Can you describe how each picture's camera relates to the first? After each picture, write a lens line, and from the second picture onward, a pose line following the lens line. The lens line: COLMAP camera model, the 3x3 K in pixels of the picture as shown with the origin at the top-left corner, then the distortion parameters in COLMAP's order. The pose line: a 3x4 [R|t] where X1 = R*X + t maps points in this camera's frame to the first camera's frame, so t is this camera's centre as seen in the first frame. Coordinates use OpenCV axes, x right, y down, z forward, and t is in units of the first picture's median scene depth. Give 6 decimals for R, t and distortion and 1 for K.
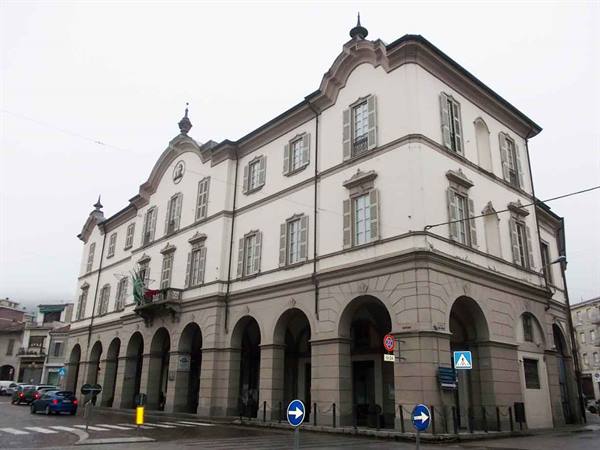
lens RADIAL K [[512.2, 0, 300.0], [0, 512.2, 225.0], [0, 0, 1]] dist [-0.011767, -0.013658]
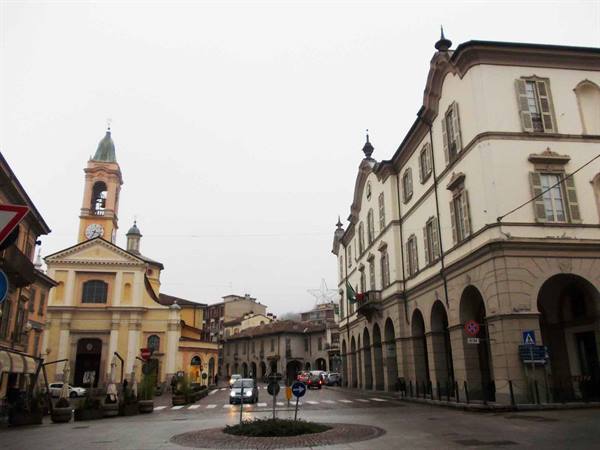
lens RADIAL K [[512.2, 0, 300.0], [0, 512.2, 225.0], [0, 0, 1]] dist [-0.011767, -0.013658]
pose [[0.805469, -0.196781, -0.559014, 0.364138], [0.214088, 0.976182, -0.035156, -0.024856], [0.552617, -0.091361, 0.828412, -0.096773]]
